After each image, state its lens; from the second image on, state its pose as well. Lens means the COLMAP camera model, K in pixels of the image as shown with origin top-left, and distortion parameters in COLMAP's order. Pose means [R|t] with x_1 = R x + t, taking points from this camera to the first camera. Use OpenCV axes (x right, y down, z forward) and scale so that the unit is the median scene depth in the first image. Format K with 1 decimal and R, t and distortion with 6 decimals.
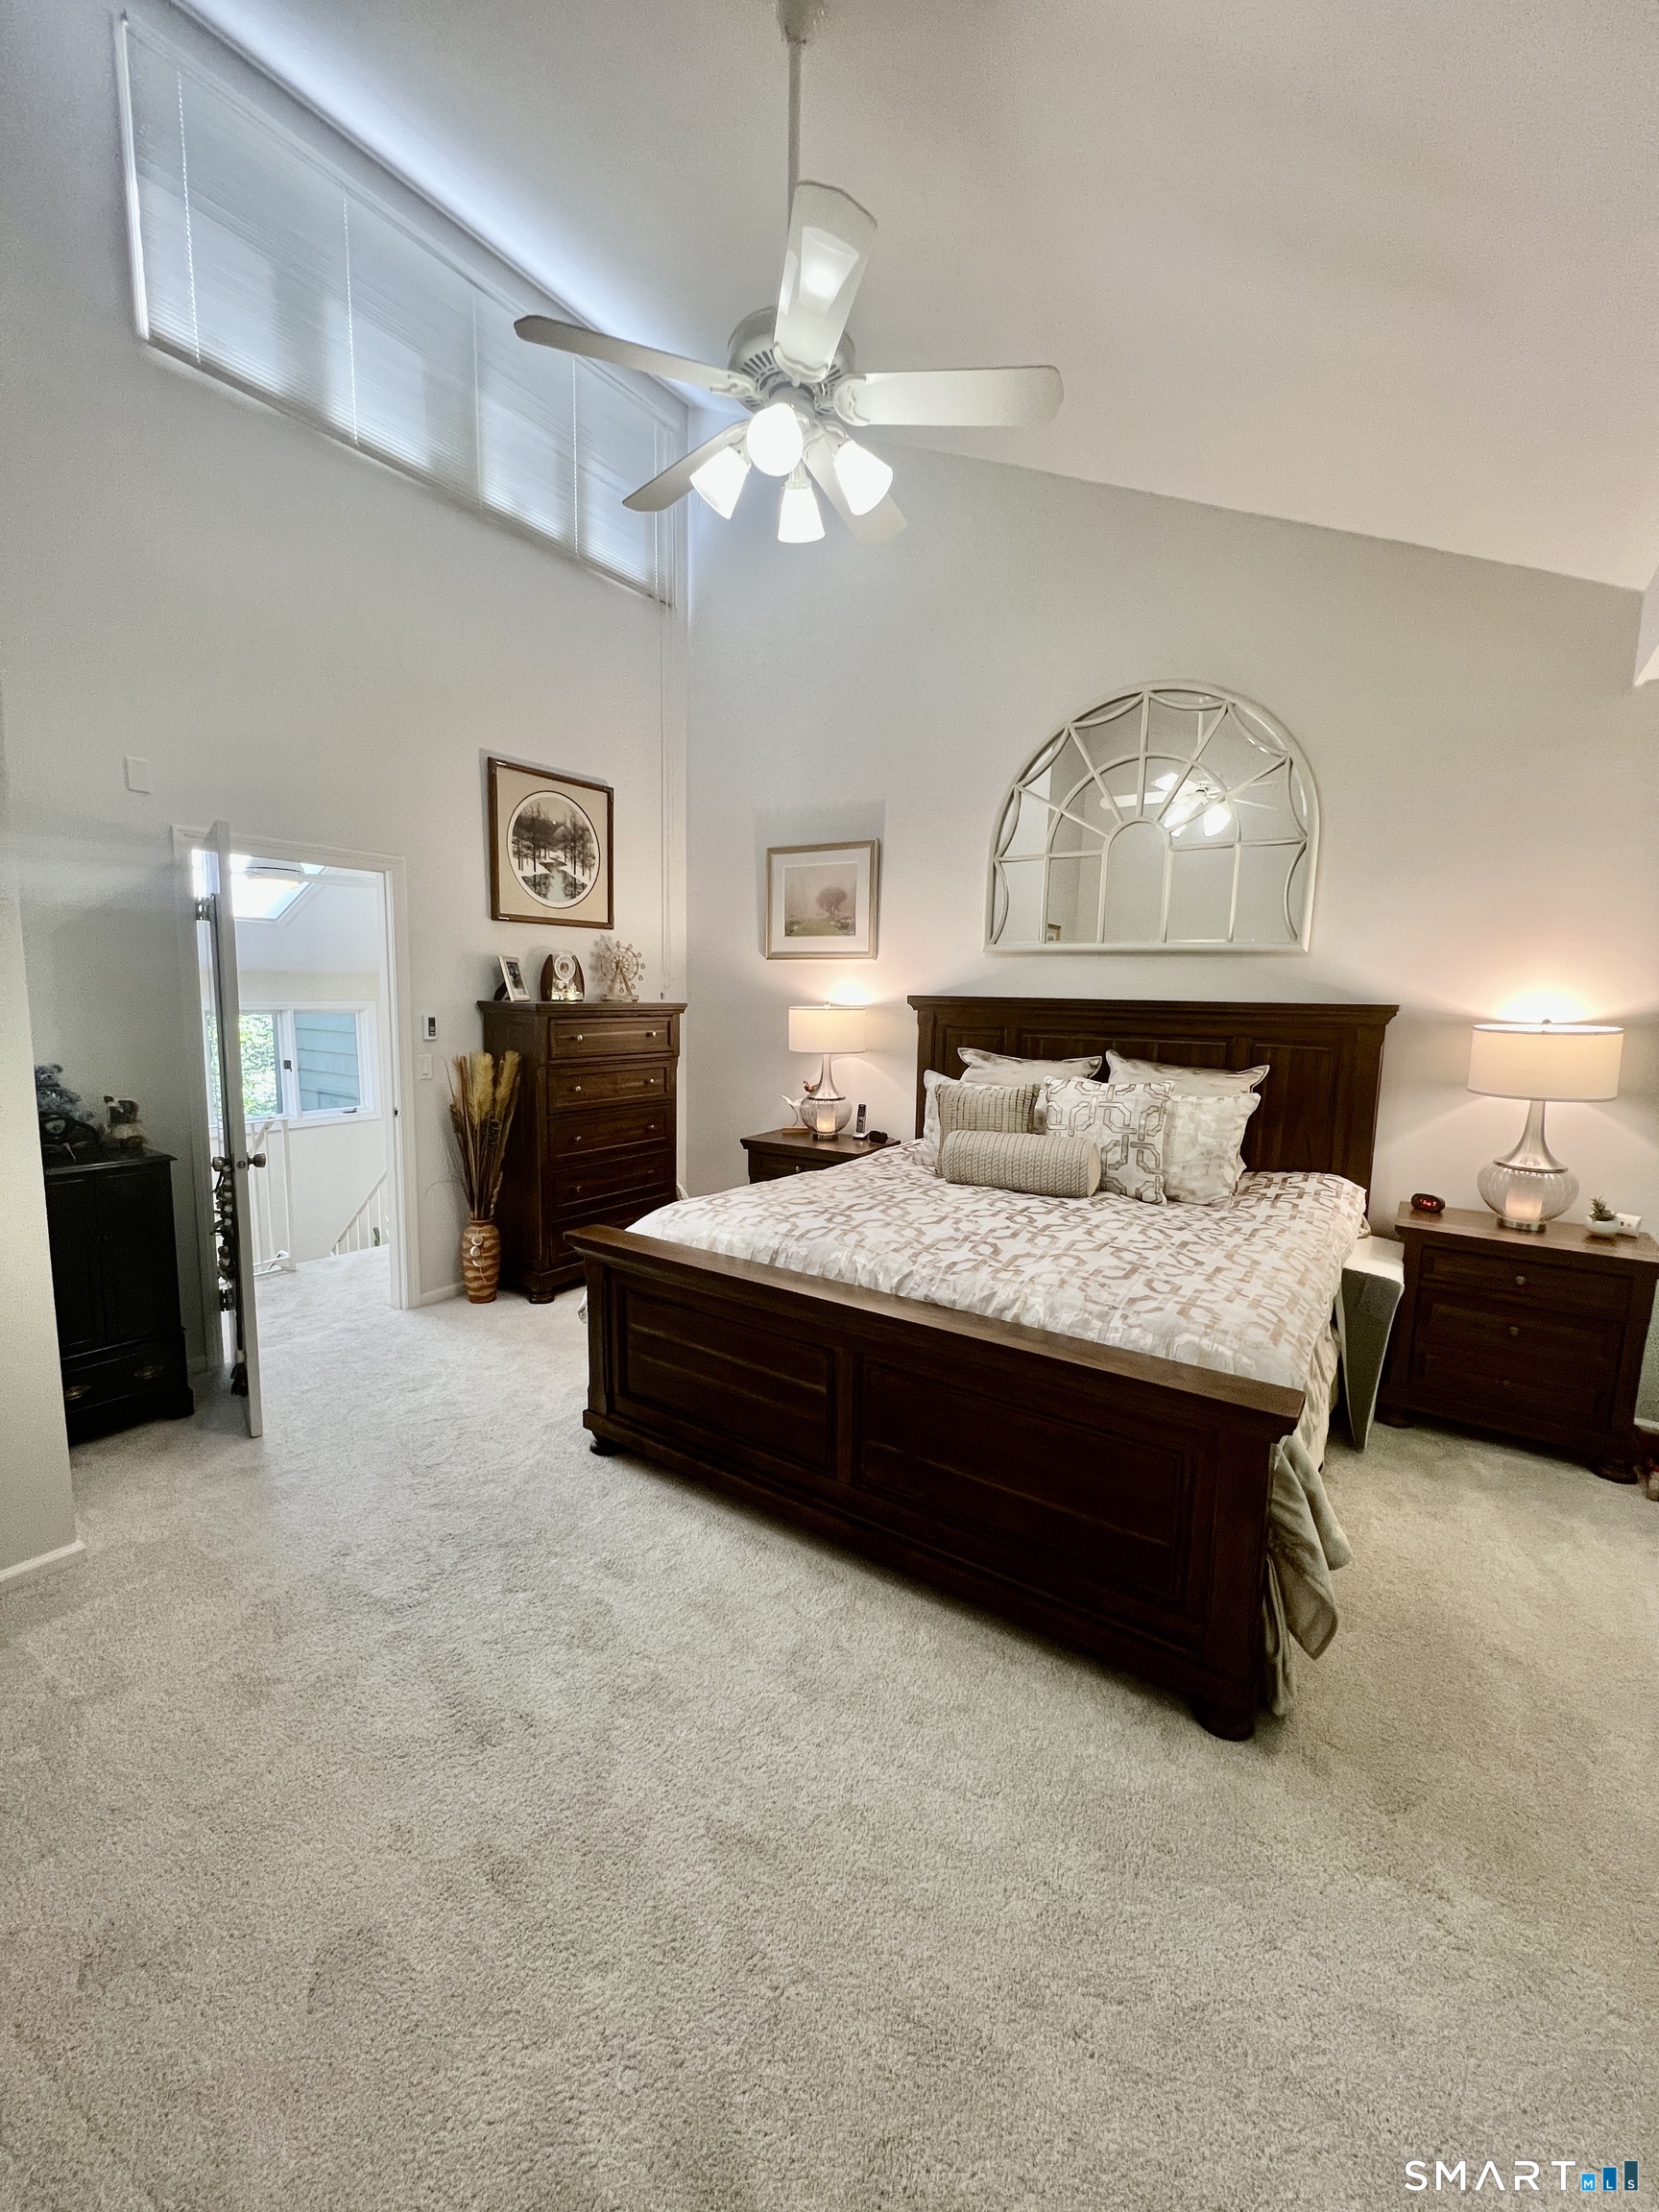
lens RADIAL K [[886.4, 0, 827.1], [0, 886.4, 1103.6], [0, 0, 1]] dist [-0.000372, -0.000010]
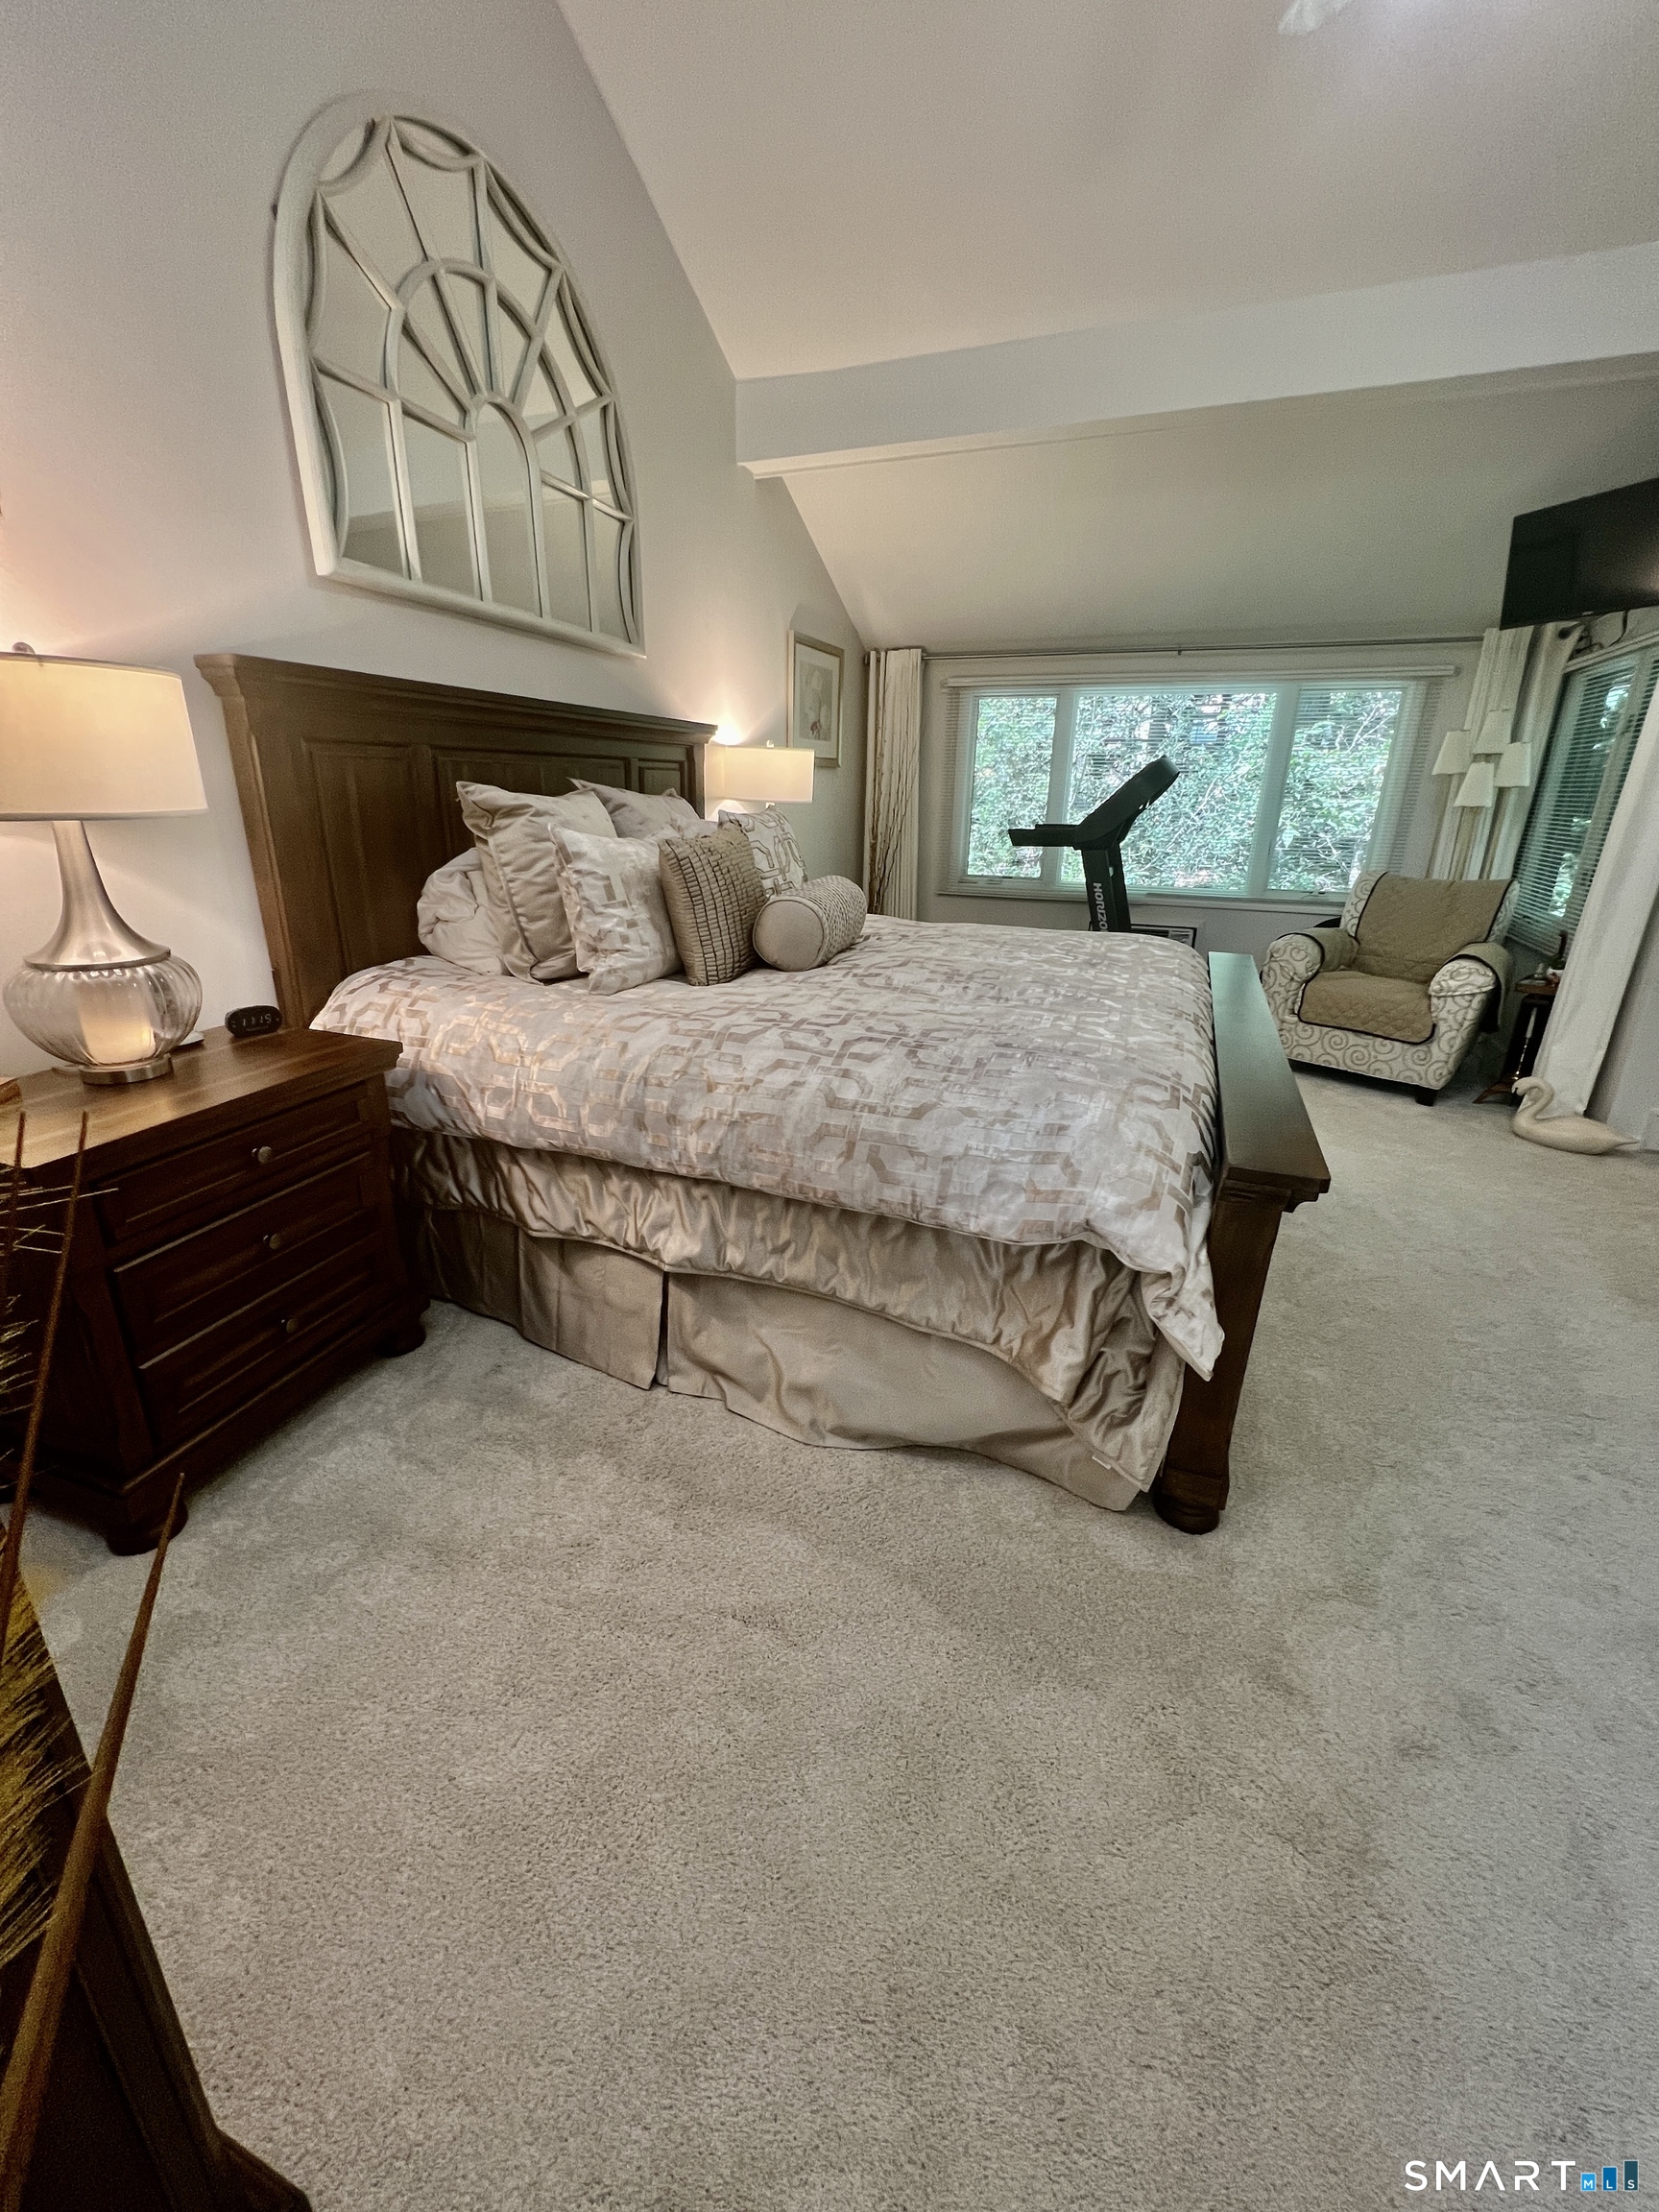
lens RADIAL K [[886.4, 0, 825.4], [0, 886.4, 1106.9], [0, 0, 1]] dist [-0.000372, -0.000010]
pose [[0.196691, -0.334108, 0.921783, 0.374230], [0.113040, 0.941607, 0.317172, 0.035818], [-0.973927, 0.041813, 0.222973, 0.481393]]
